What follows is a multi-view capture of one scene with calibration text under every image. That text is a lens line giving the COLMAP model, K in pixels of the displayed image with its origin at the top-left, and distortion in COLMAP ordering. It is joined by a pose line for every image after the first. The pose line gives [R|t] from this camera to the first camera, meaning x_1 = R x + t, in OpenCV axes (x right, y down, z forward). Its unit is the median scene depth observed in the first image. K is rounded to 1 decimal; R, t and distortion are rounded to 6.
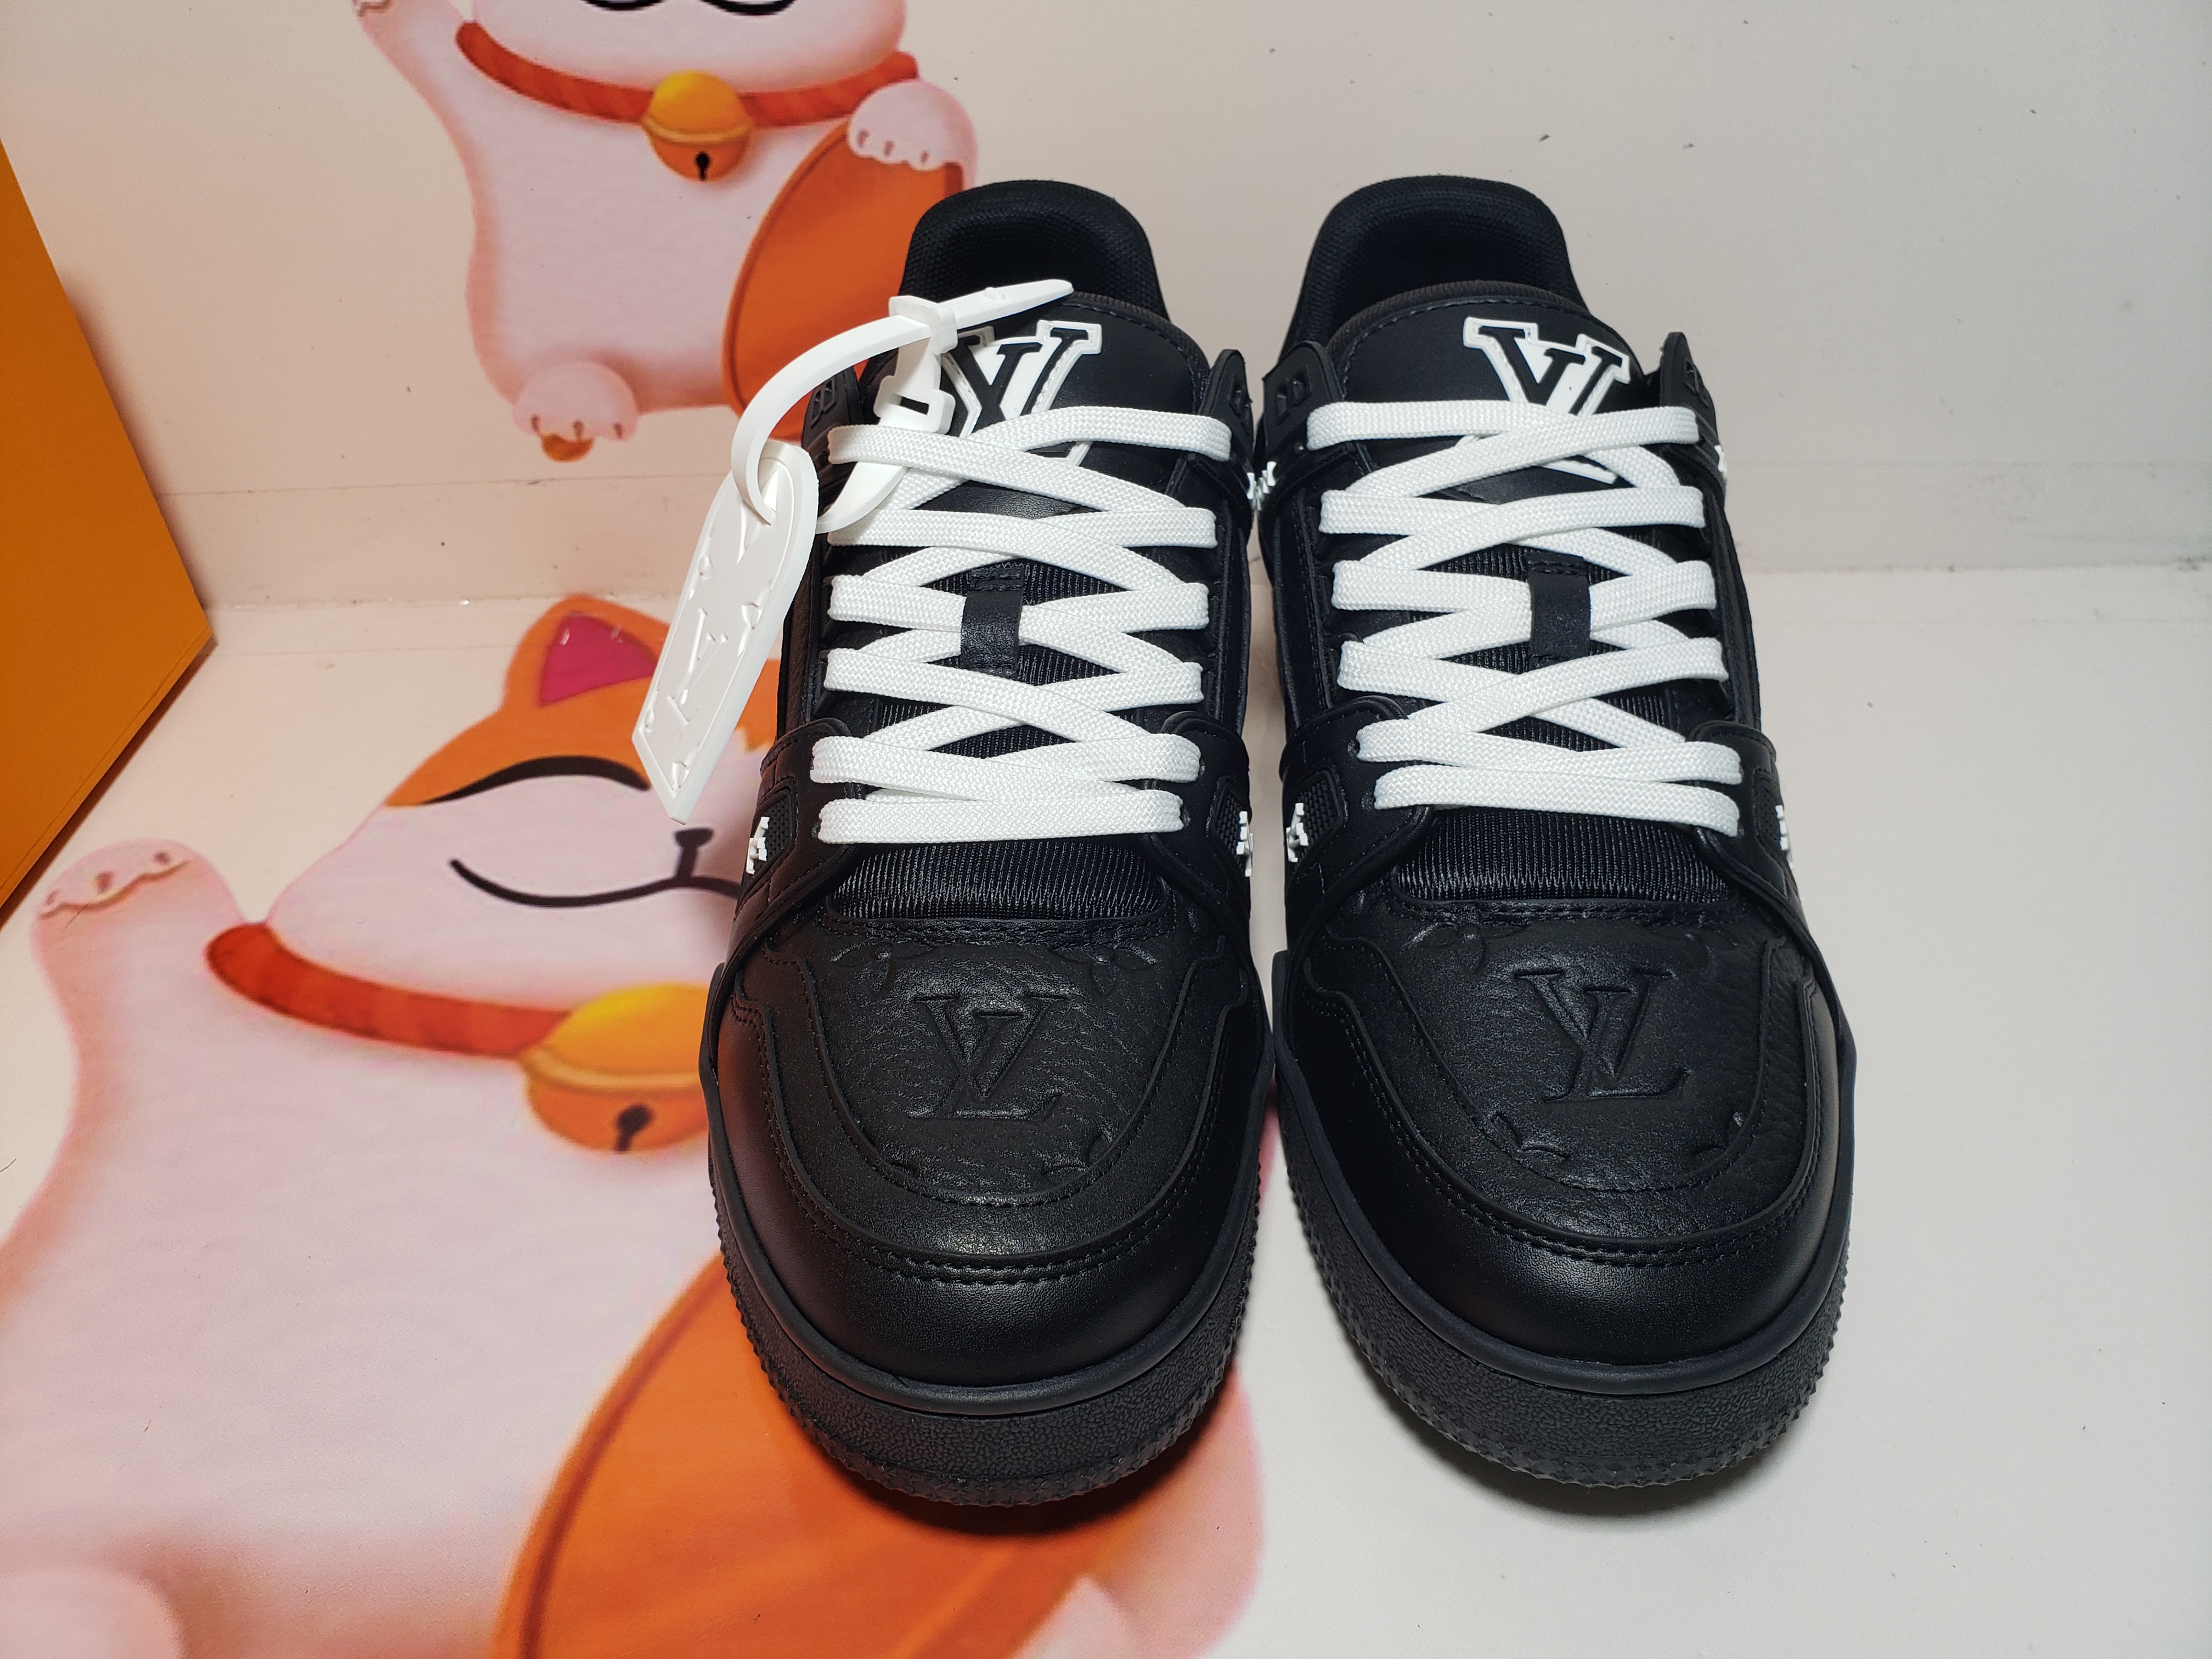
lens RADIAL K [[1825.6, 0, 1130.9], [0, 1825.6, 824.0], [0, 0, 1]] dist [-0.113799, 0.181595]
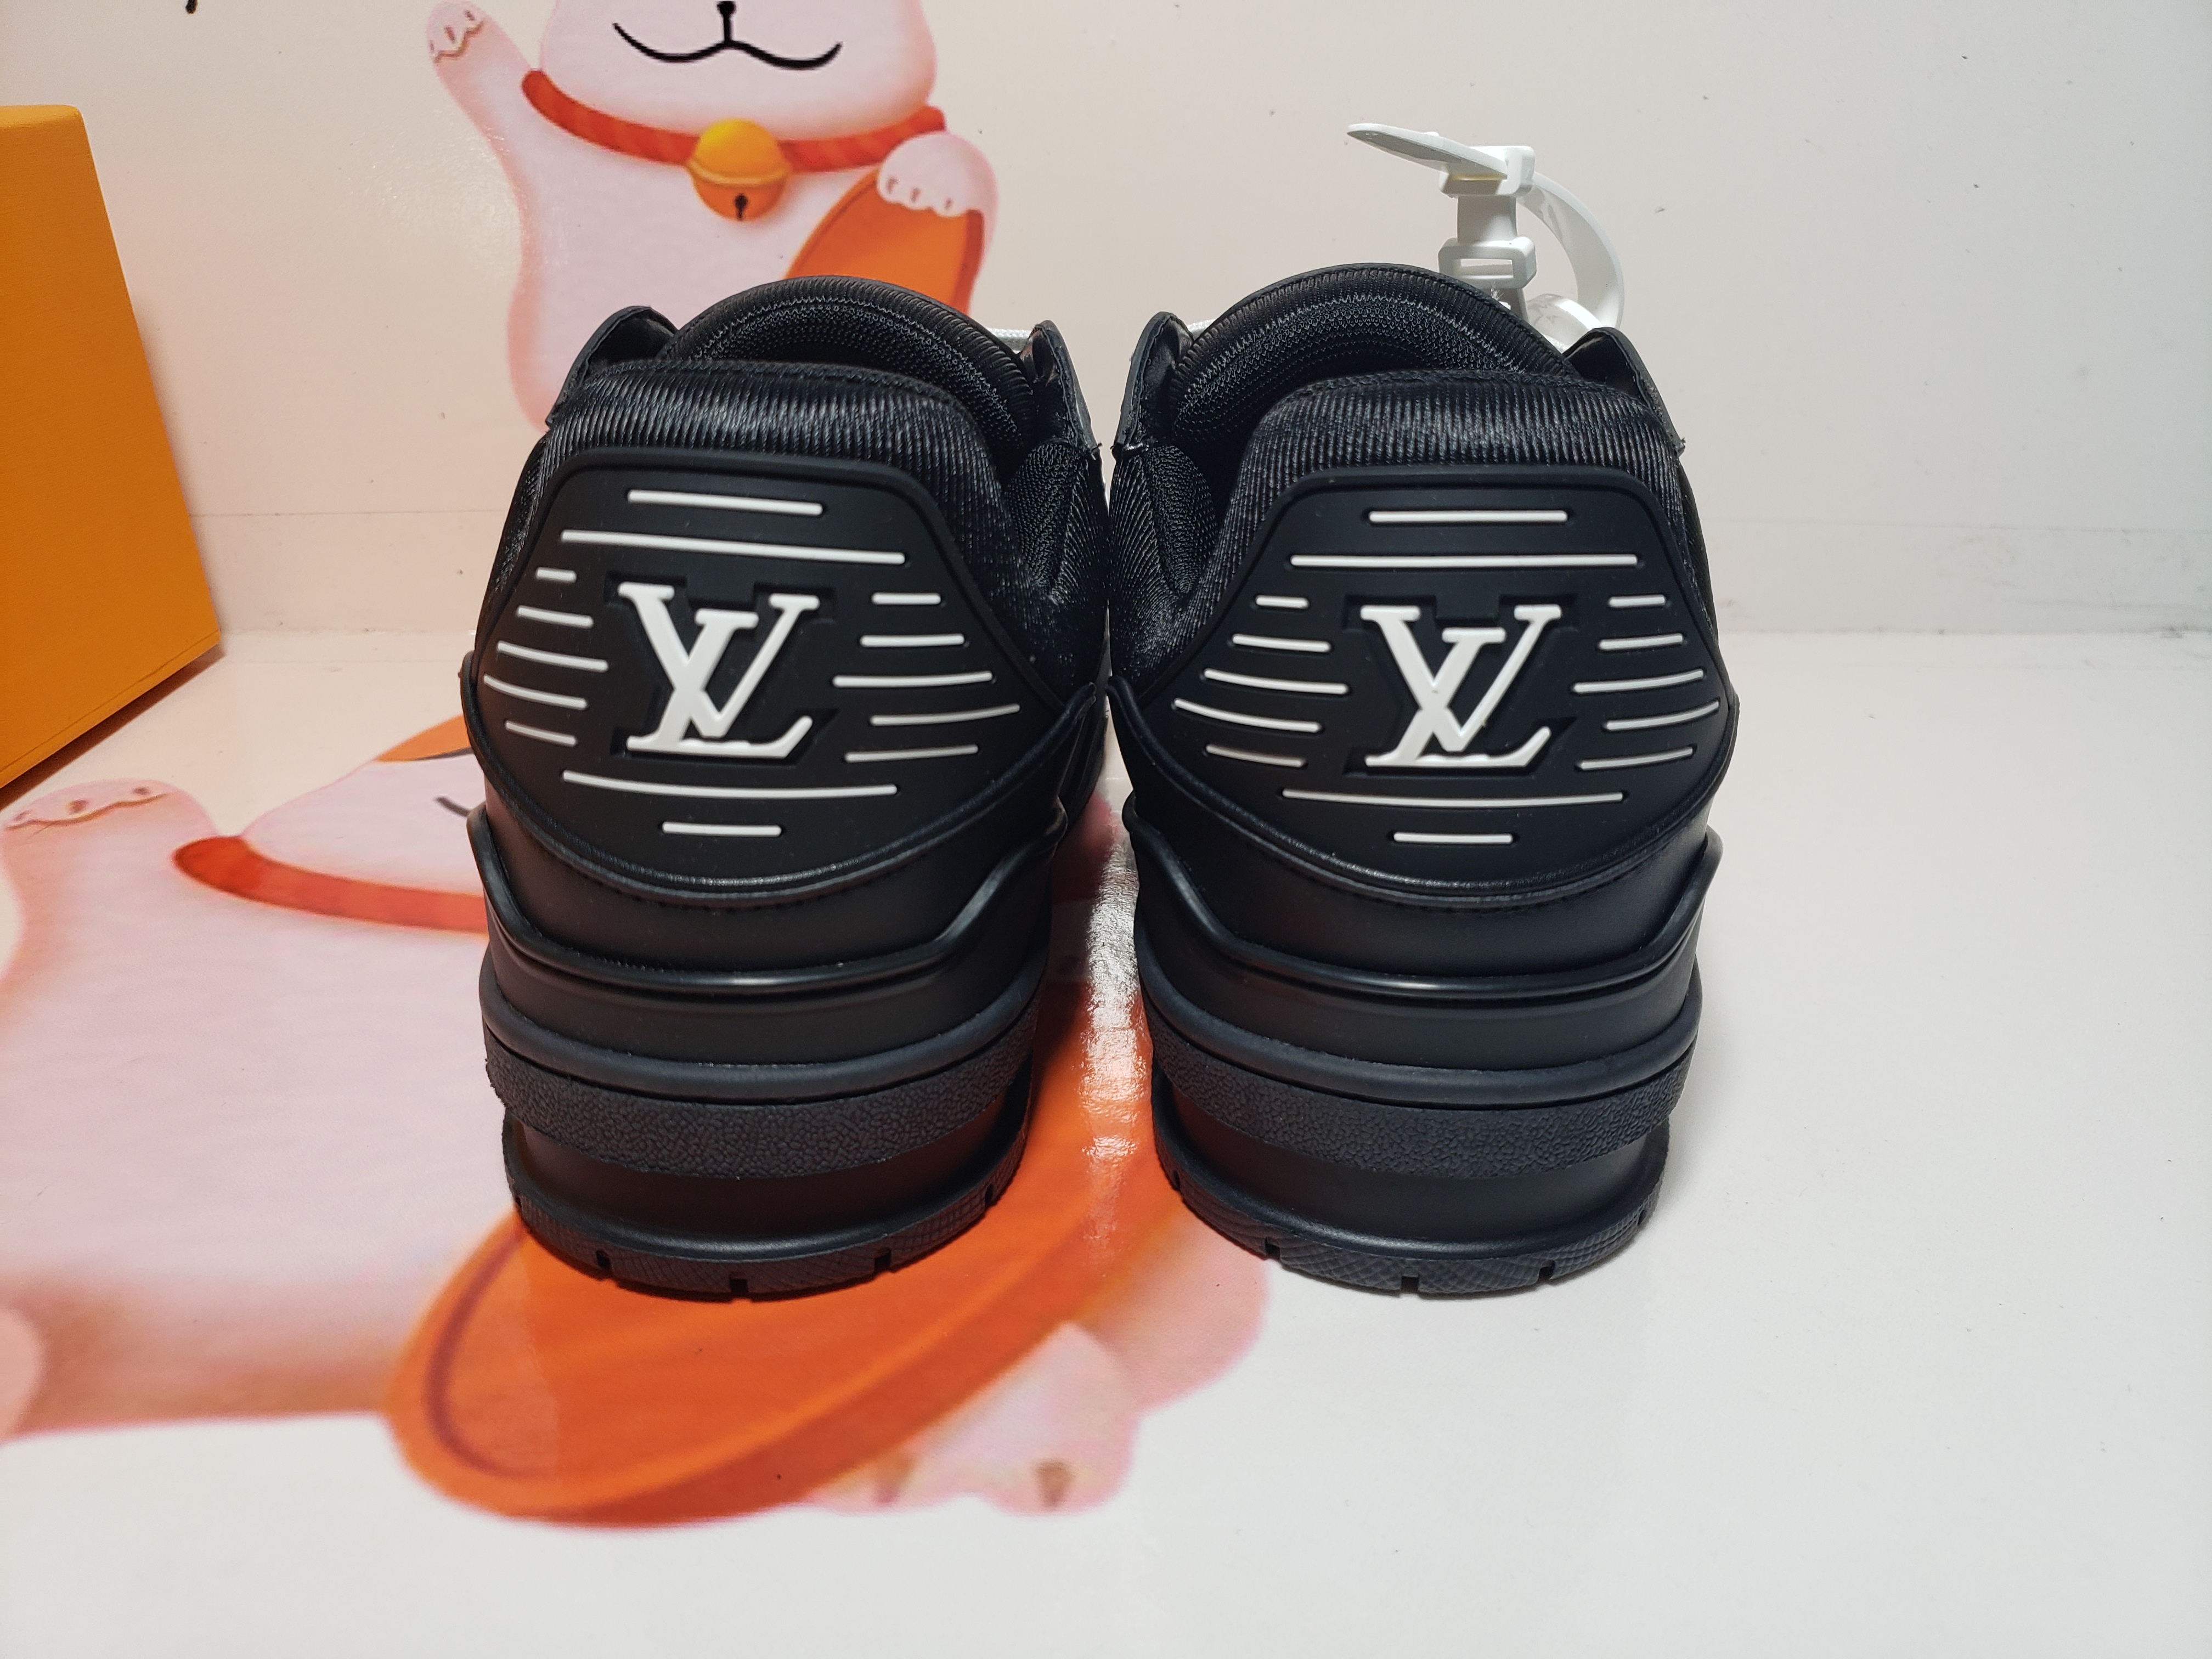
lens RADIAL K [[1822.0, 0, 1151.6], [0, 1822.0, 834.1], [0, 0, 1]] dist [-0.071392, 0.108437]
pose [[0.999894, 0.012587, 0.007377, 0.003190], [-0.010446, 0.970659, -0.240235, 0.253885], [-0.010184, 0.240132, 0.970687, 0.044446]]
